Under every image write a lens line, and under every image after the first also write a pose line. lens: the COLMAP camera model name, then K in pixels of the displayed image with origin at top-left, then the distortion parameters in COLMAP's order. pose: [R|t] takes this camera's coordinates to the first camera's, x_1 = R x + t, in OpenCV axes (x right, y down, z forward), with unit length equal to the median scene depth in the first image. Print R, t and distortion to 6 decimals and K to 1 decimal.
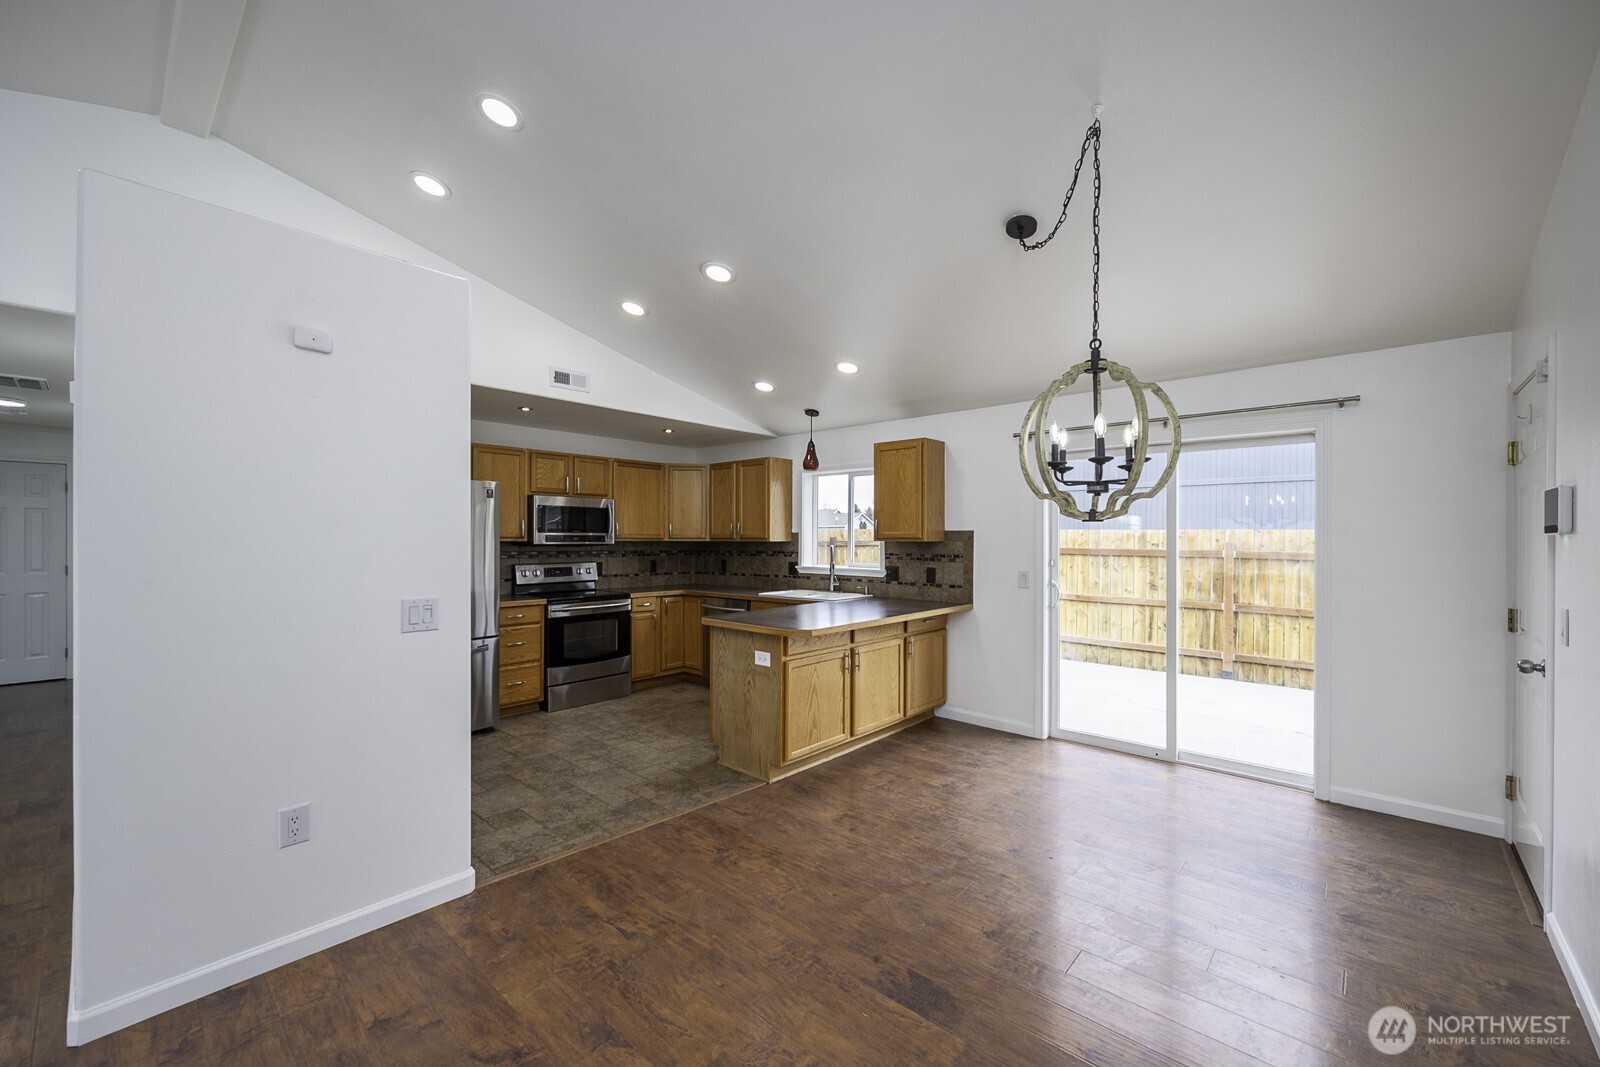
lens RADIAL K [[632.1, 0, 800.6], [0, 632.1, 535.9], [0, 0, 1]] dist [-0.000203, -0.000042]
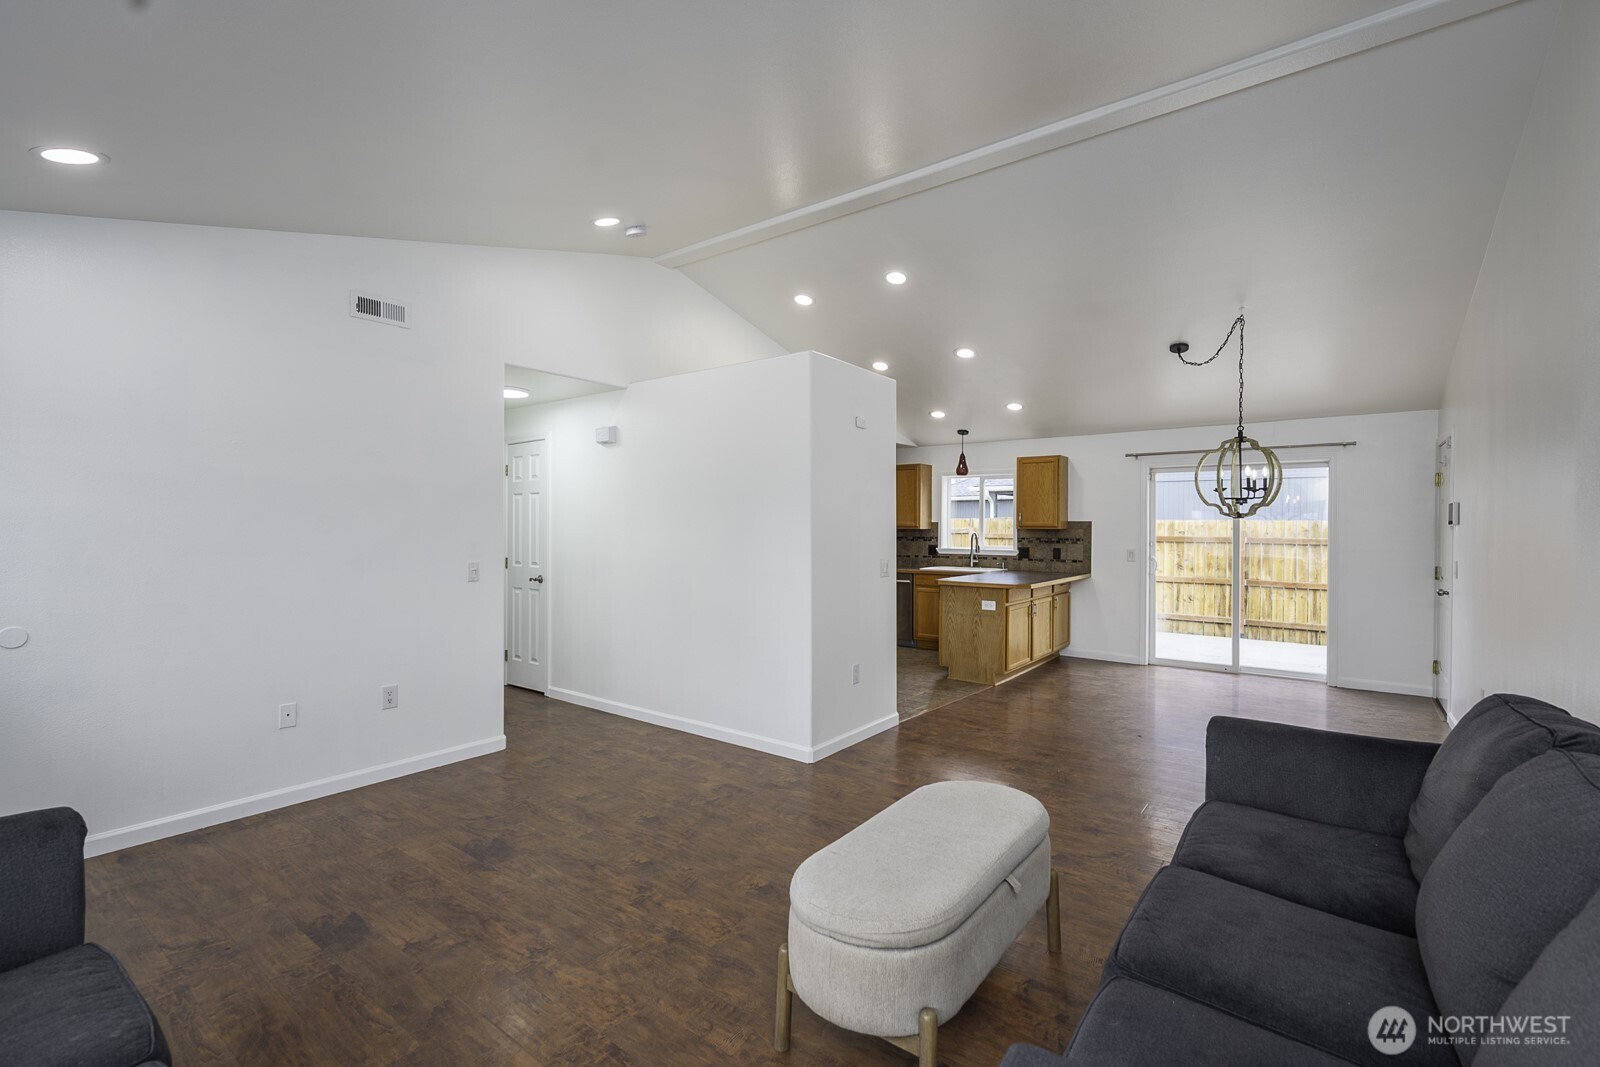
lens RADIAL K [[690.6, 0, 802.1], [0, 690.6, 528.3], [0, 0, 1]] dist [-0.001939, -0.000782]
pose [[0.996679, 0.001261, 0.081427, -0.469333], [-0.001784, 0.999978, 0.006341, -0.001291], [-0.081417, -0.006465, 0.996659, -0.453520]]
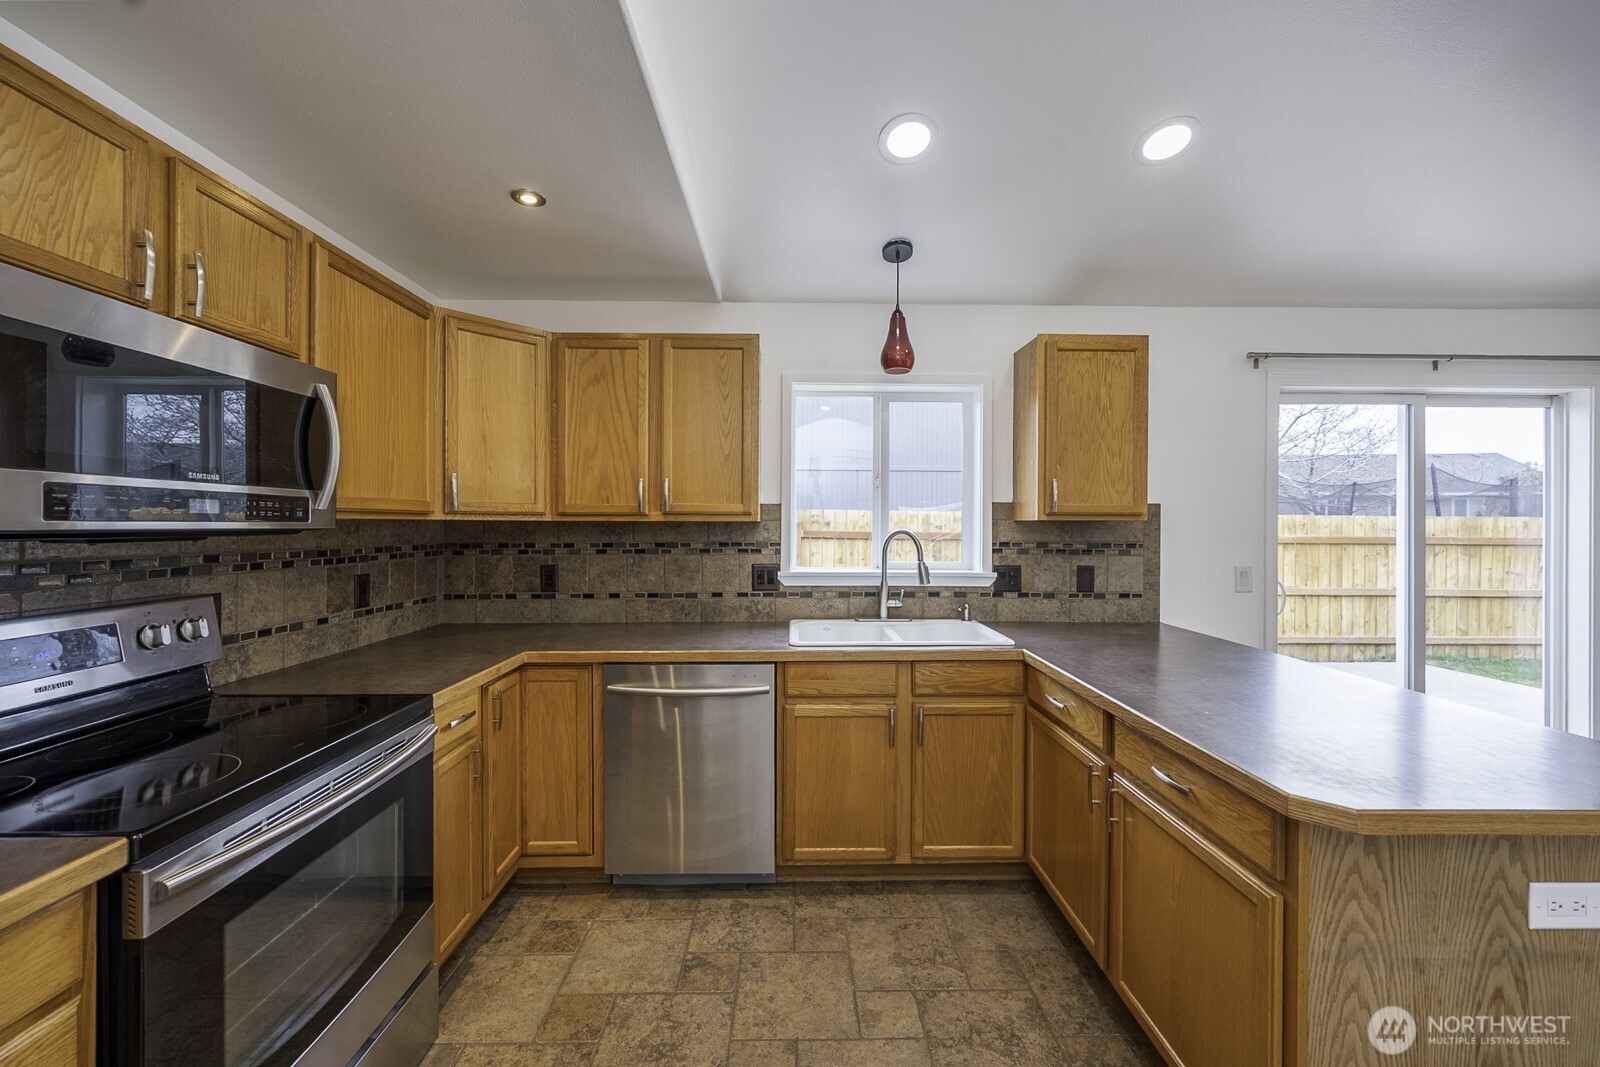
lens RADIAL K [[632.1, 0, 803.7], [0, 632.1, 526.3], [0, 0, 1]] dist [-0.000203, -0.000042]
pose [[0.732722, -0.002860, 0.680522, -0.385885], [-0.004614, 0.999947, 0.009170, 0.009202], [-0.680512, -0.009859, 0.732670, 0.748258]]
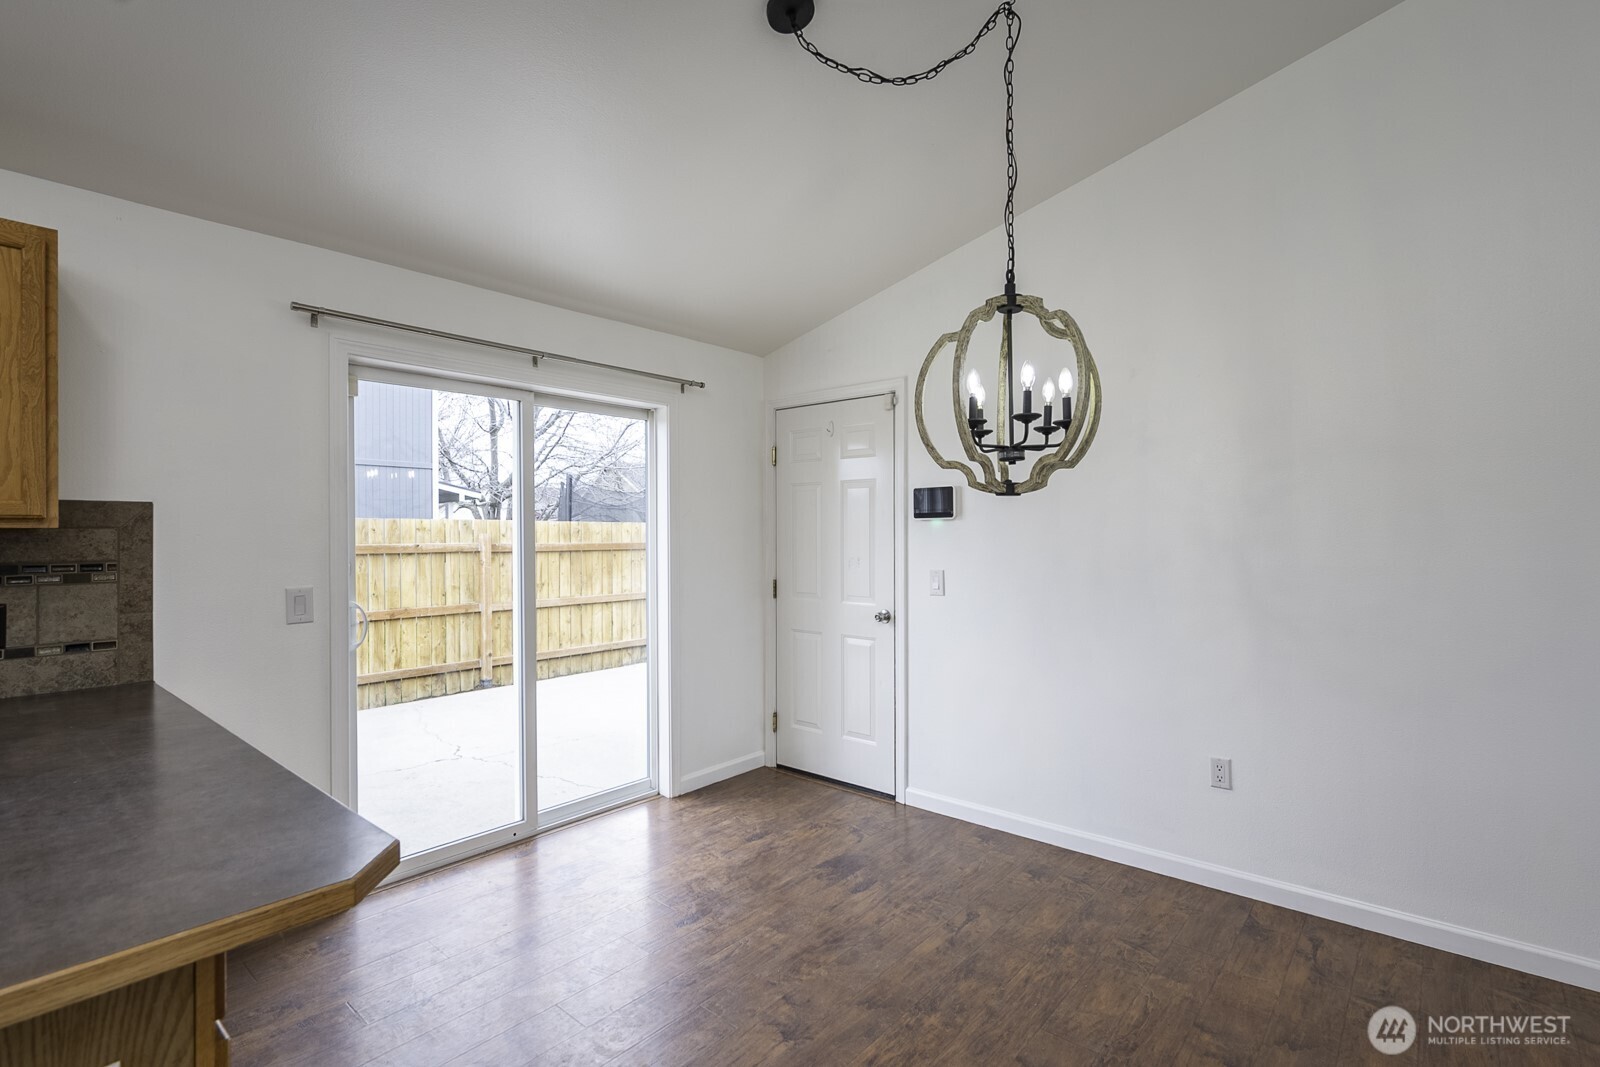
lens RADIAL K [[743.4, 0, 794.6], [0, 743.4, 528.5], [0, 0, 1]] dist [-0.000813, -0.000591]
pose [[-0.010692, 0.001124, 0.999942, -0.205158], [-0.000266, 0.999999, -0.001127, 0.008647], [-0.999943, -0.000278, -0.010691, 0.560383]]
